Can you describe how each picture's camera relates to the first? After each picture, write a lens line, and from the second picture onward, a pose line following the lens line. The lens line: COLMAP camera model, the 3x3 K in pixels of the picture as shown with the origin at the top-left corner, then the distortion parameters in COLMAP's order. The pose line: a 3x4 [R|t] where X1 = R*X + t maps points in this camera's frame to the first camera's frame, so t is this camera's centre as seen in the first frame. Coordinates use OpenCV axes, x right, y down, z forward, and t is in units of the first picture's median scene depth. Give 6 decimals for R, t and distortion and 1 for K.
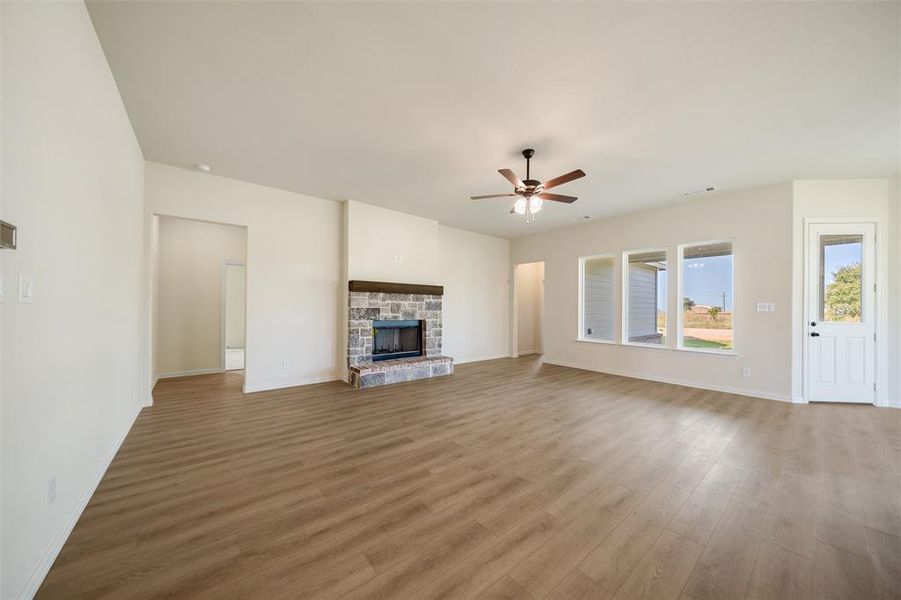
lens RADIAL K [[309.3, 0, 443.2], [0, 309.3, 306.2], [0, 0, 1]] dist [-0.004018, -0.000190]
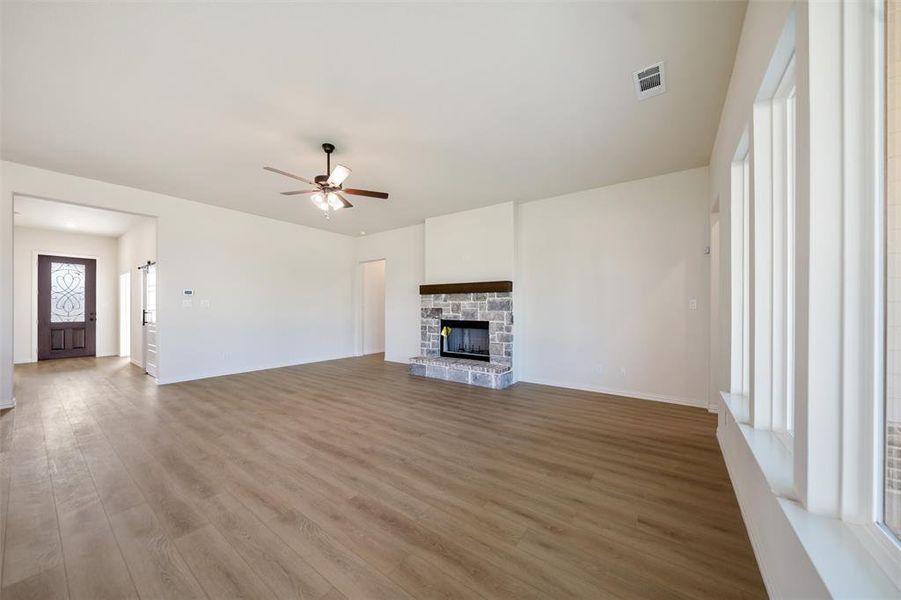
lens RADIAL K [[309.3, 0, 432.6], [0, 309.3, 306.4], [0, 0, 1]] dist [-0.004018, -0.000190]
pose [[0.255535, -0.010230, -0.966746, 0.805404], [0.006172, 0.999941, -0.008950, 0.009466], [0.966780, -0.003680, 0.255583, 0.658835]]
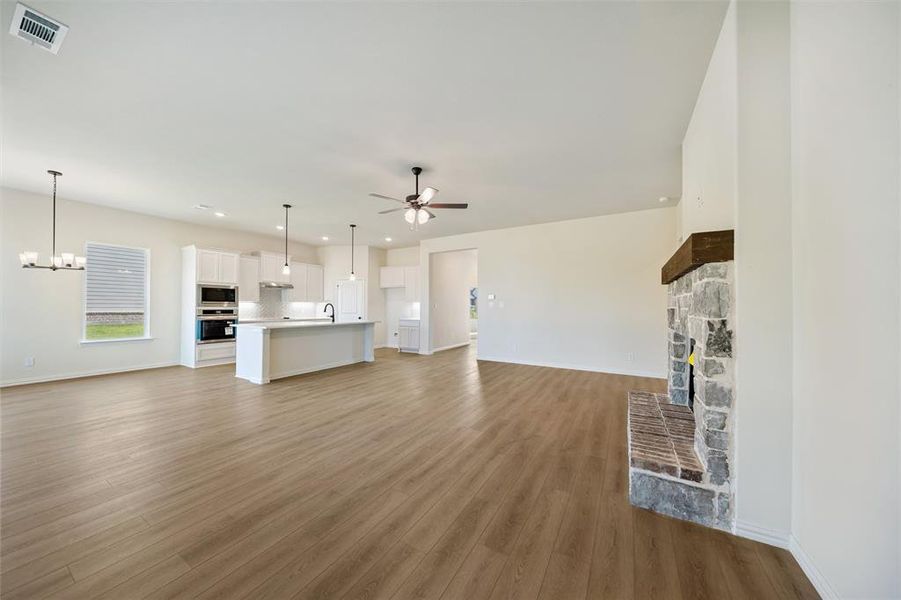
lens RADIAL K [[309.3, 0, 442.4], [0, 309.3, 304.0], [0, 0, 1]] dist [-0.004018, -0.000190]
pose [[-0.928661, -0.023889, -0.370160, 0.367515], [-0.016372, 0.999591, -0.023437, 0.018985], [0.370568, -0.015705, -0.928672, 1.281459]]
